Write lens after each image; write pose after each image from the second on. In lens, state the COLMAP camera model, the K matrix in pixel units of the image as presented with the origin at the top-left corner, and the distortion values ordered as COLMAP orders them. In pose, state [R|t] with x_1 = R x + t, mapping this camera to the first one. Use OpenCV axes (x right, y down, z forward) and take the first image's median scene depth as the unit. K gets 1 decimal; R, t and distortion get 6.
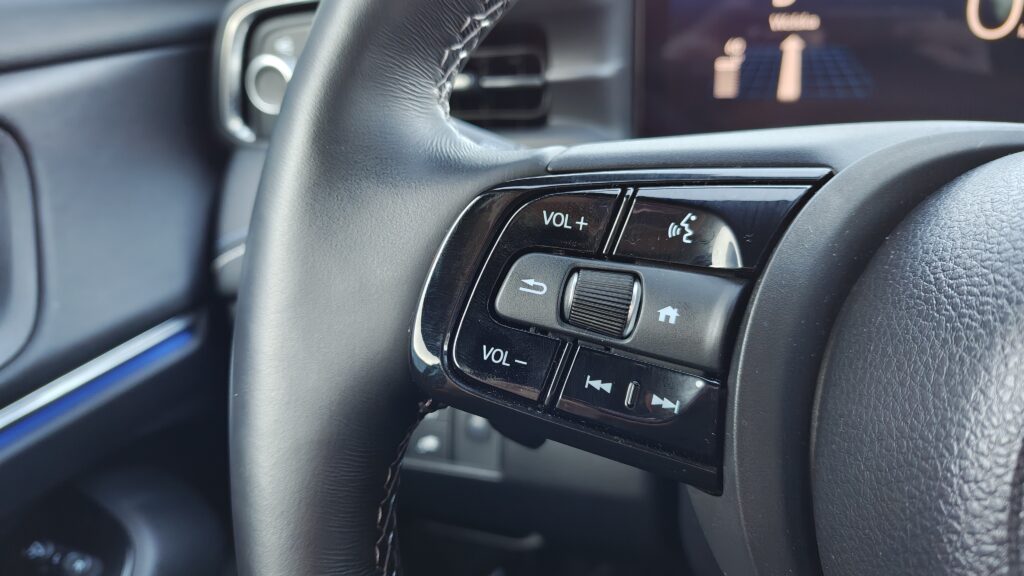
lens RADIAL K [[722.7, 0, 512.0], [0, 722.7, 288.0], [0, 0, 1]] dist [0.016582, -0.003560]
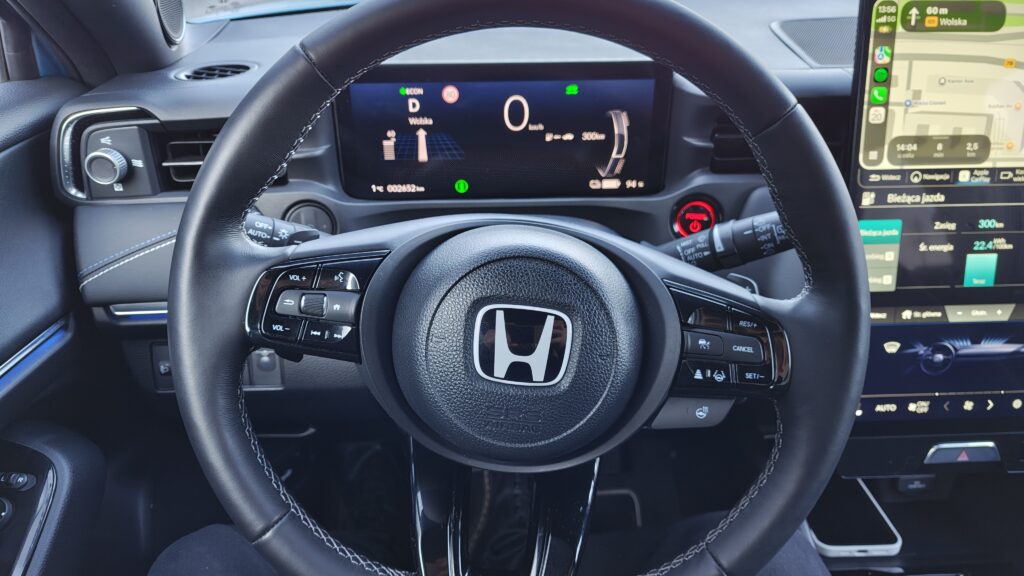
lens RADIAL K [[722.7, 0, 512.0], [0, 722.7, 288.0], [0, 0, 1]] dist [0.016582, -0.003560]
pose [[0.945056, -0.110330, 0.307727, -0.010981], [0.081268, 0.991067, 0.105748, -0.286337], [-0.316645, -0.074929, 0.945580, -1.972542]]
